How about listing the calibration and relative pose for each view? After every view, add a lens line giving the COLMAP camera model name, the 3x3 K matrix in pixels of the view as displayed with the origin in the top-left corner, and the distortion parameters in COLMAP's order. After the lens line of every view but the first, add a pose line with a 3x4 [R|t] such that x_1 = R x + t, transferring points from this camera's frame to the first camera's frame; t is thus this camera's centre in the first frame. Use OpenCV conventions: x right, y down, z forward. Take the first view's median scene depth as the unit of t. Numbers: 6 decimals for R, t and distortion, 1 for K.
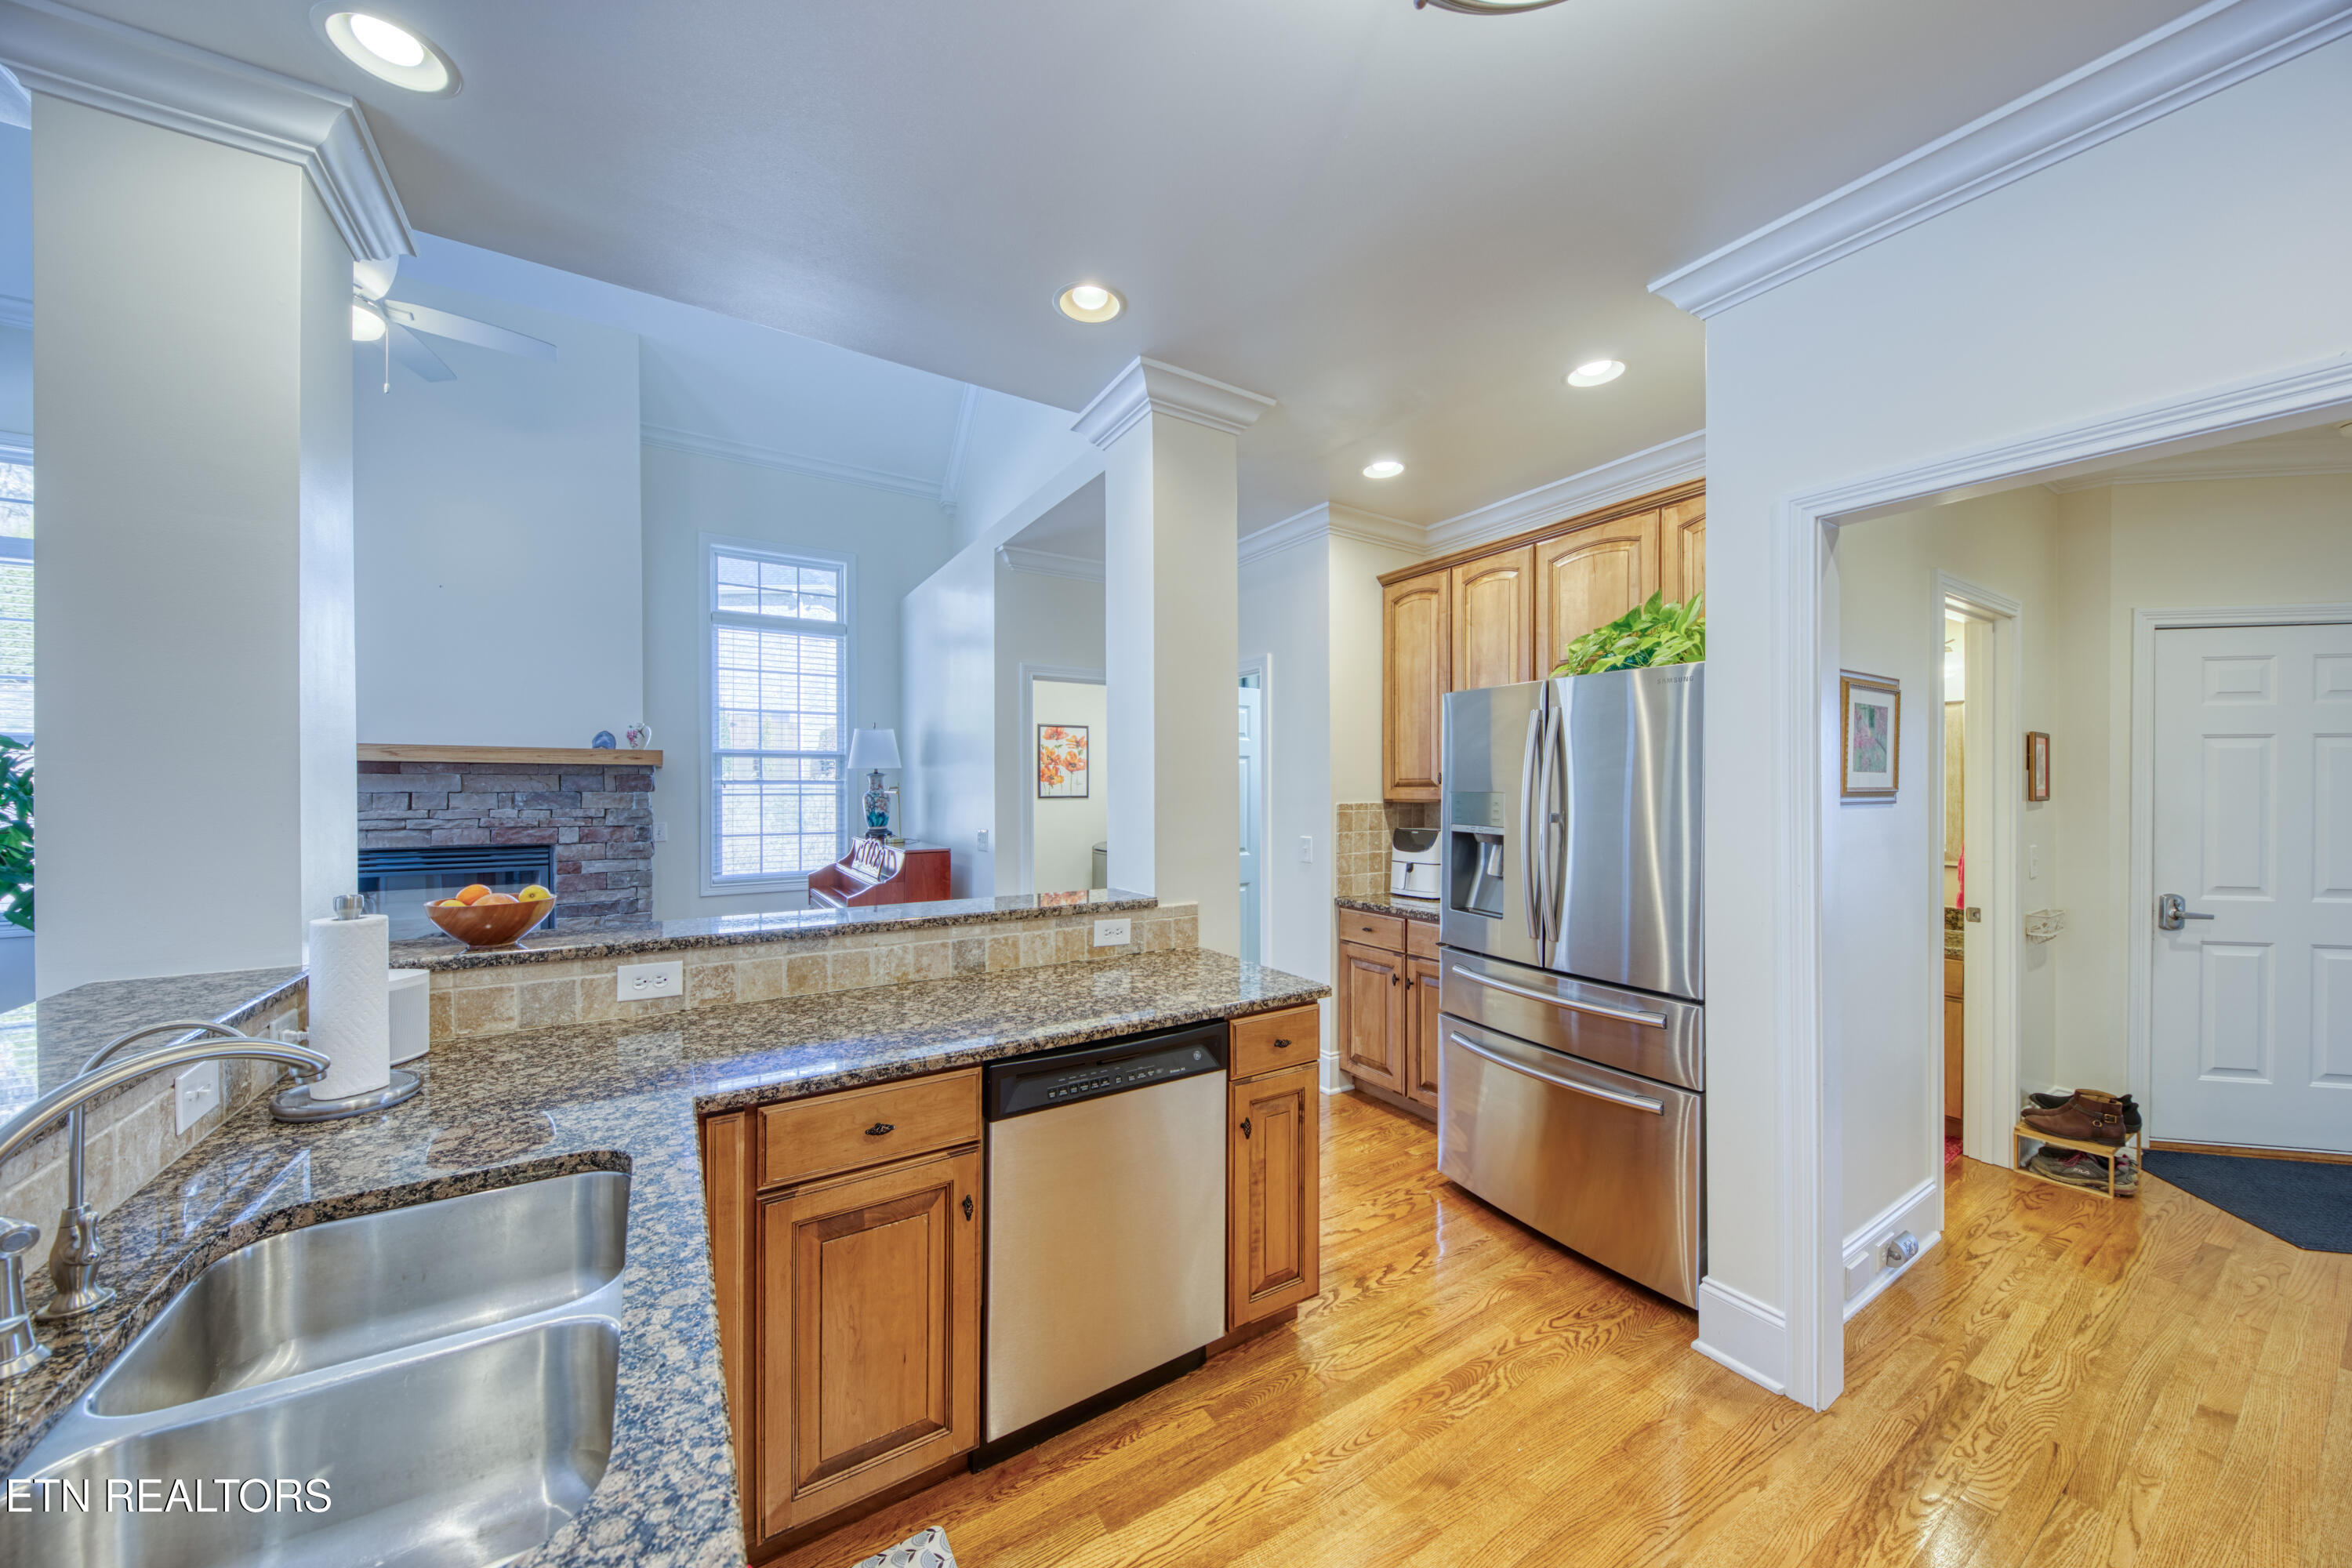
lens RADIAL K [[818.6, 0, 1188.6], [0, 818.6, 789.6], [0, 0, 1]] dist [-0.001848, -0.000257]
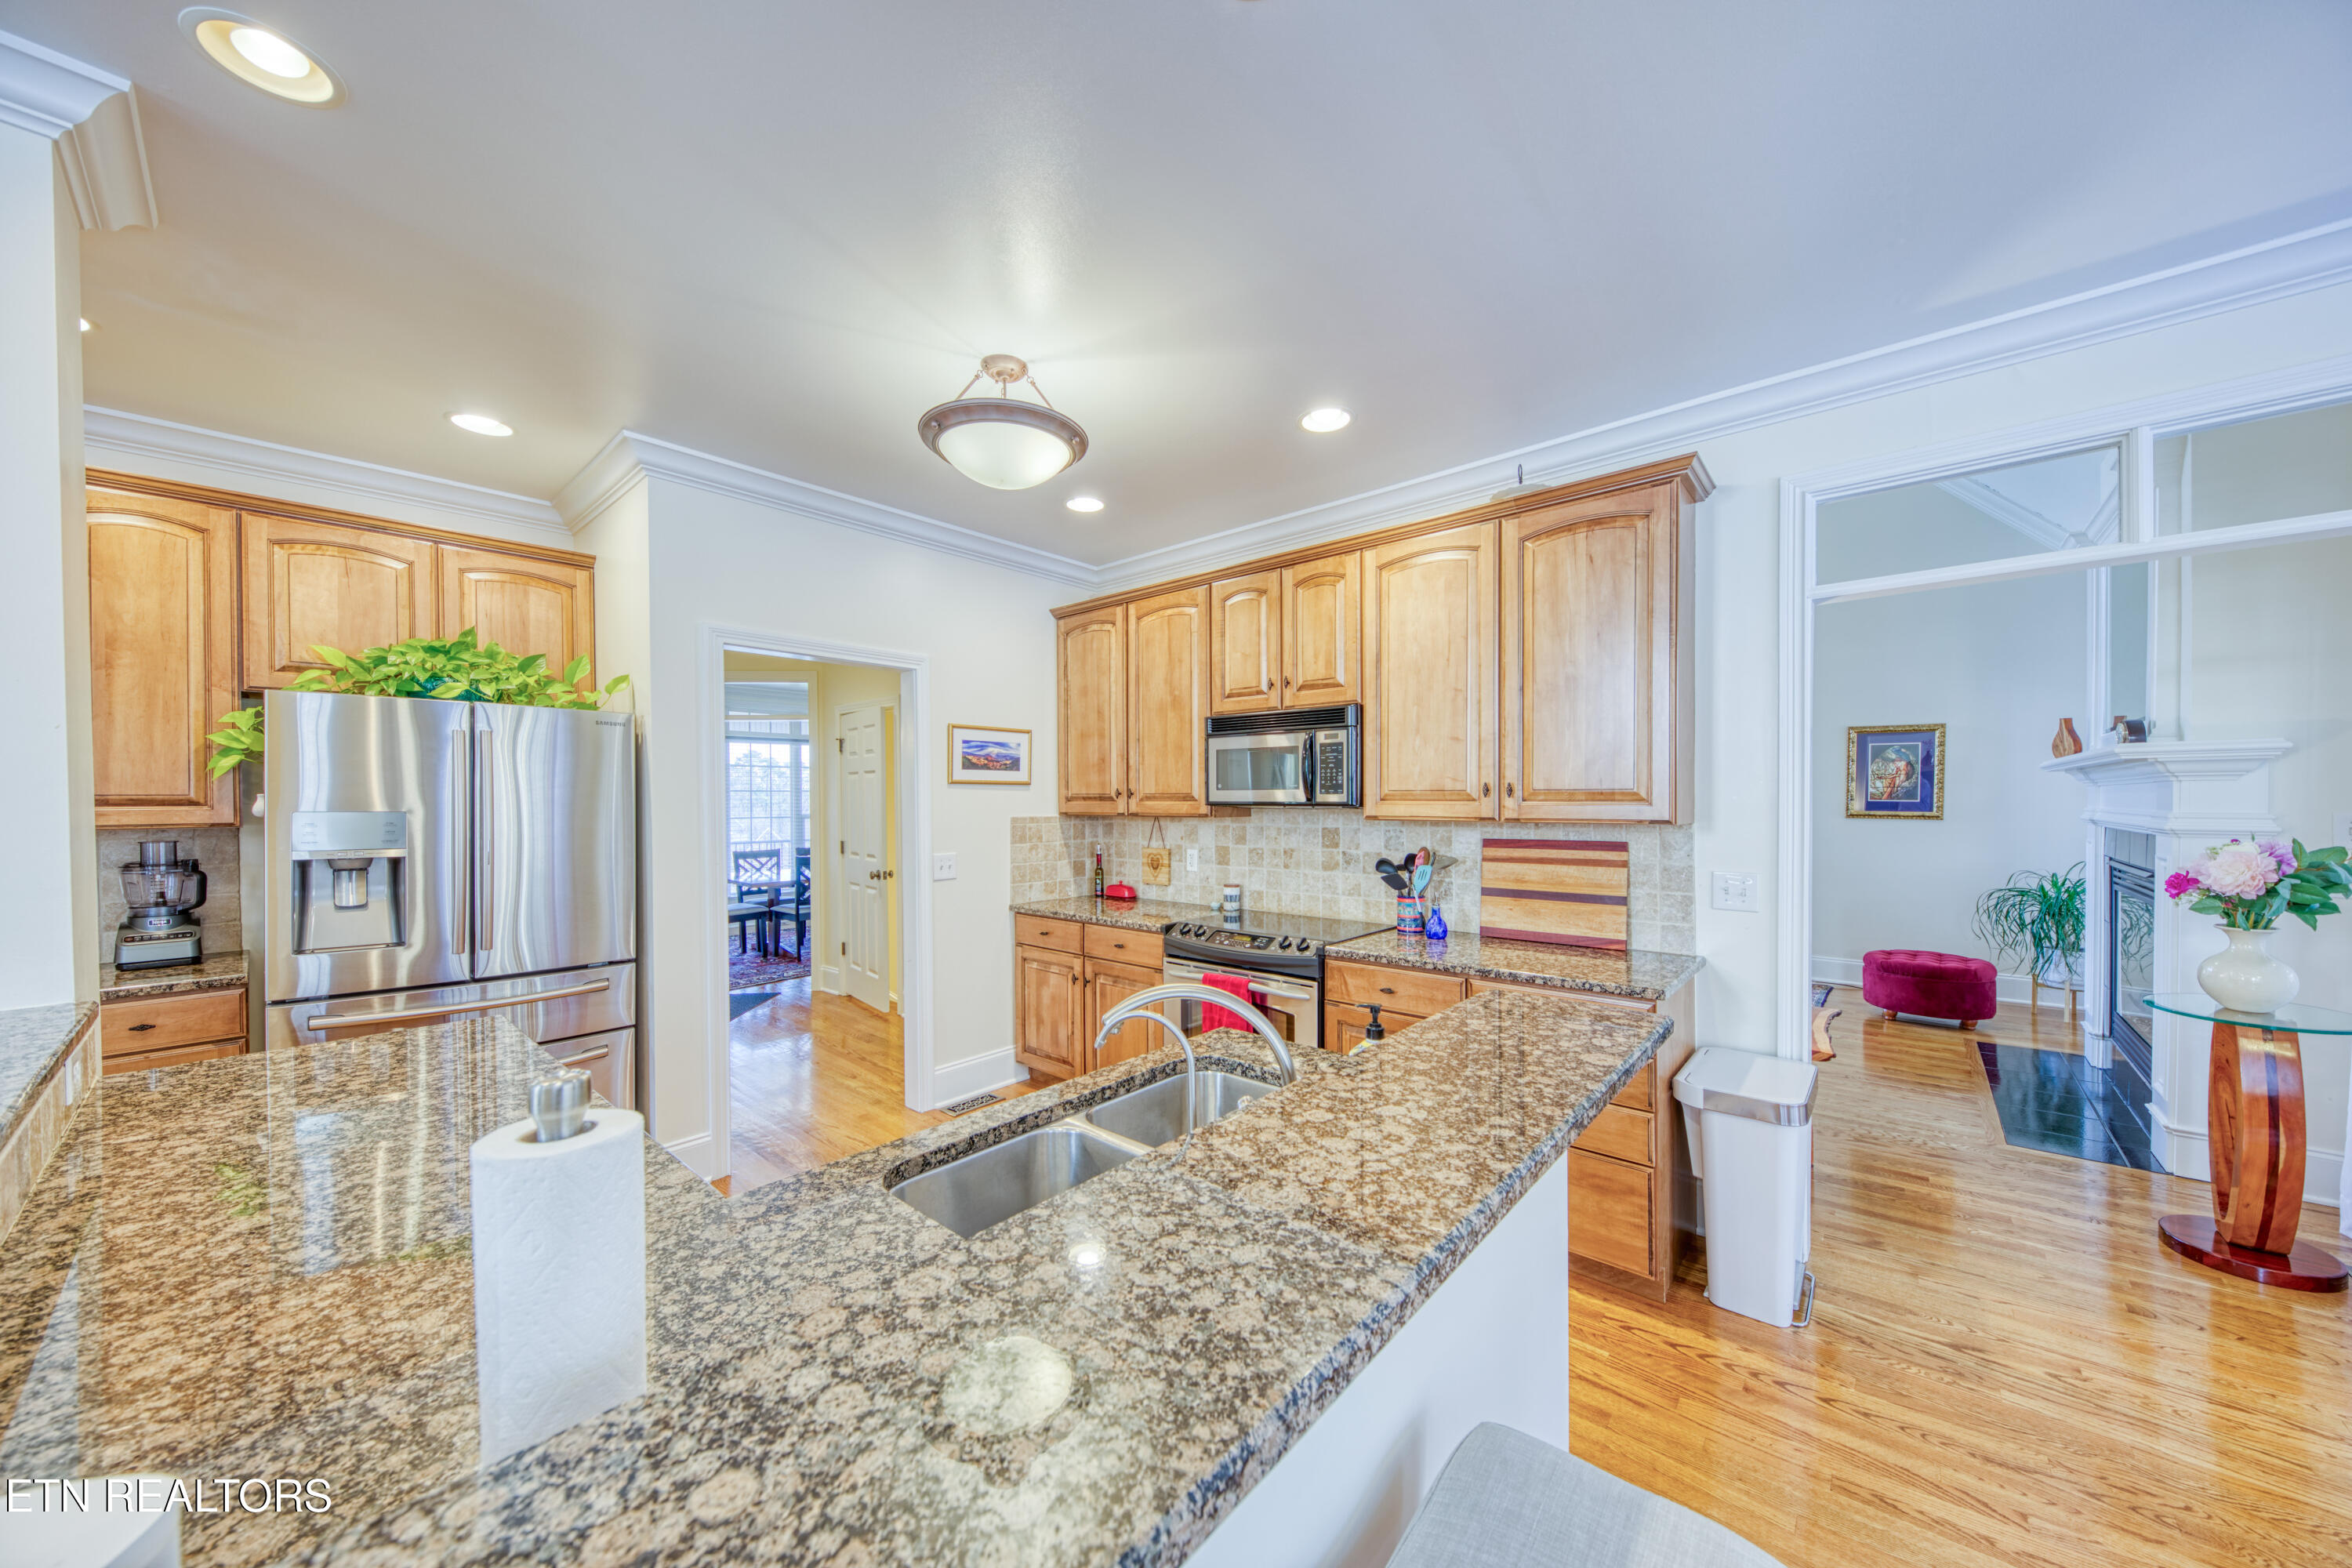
lens RADIAL K [[818.6, 0, 1177.7], [0, 818.6, 798.4], [0, 0, 1]] dist [-0.001848, -0.000257]
pose [[-0.269920, -0.001517, 0.962882, -0.904306], [0.005151, 0.999982, 0.003020, -0.010961], [-0.962869, 0.005775, -0.269907, 0.472697]]
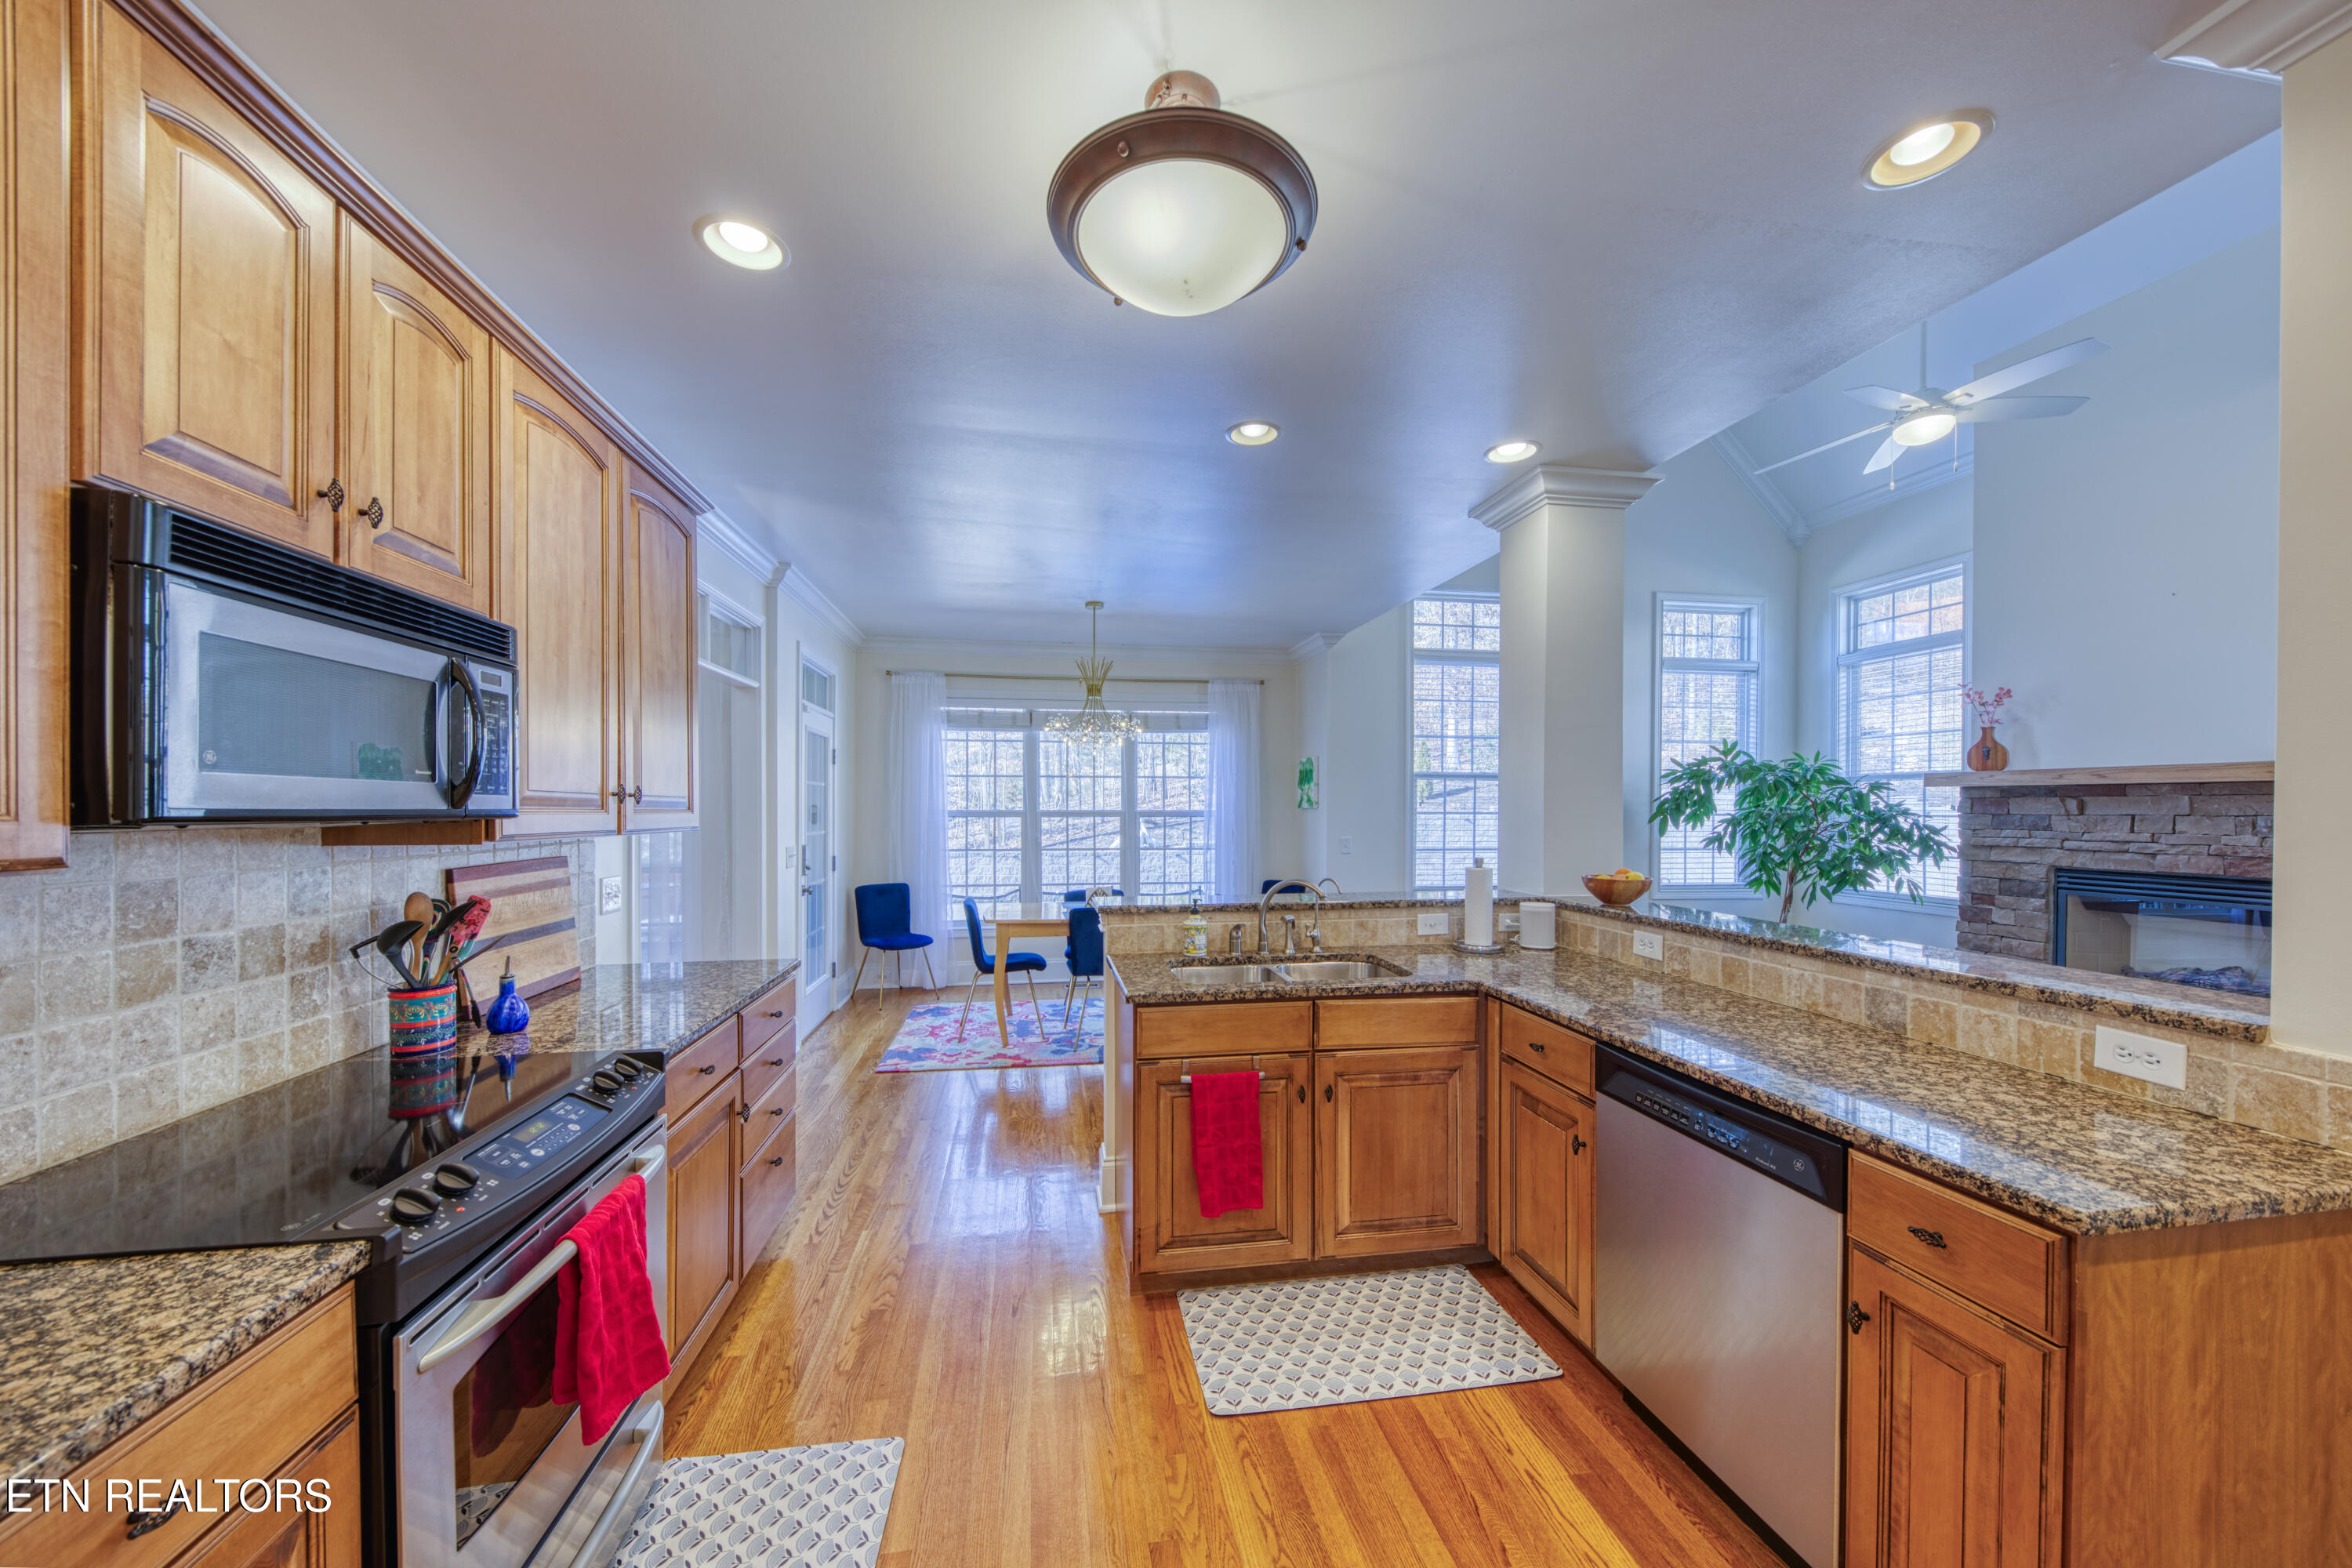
lens RADIAL K [[818.6, 0, 1176.6], [0, 818.6, 806.1], [0, 0, 1]] dist [-0.001848, -0.000257]
pose [[-0.396825, -0.003172, -0.917889, 0.797992], [-0.003117, 0.999993, -0.002108, -0.003105], [0.917889, 0.002024, -0.396832, 0.659269]]
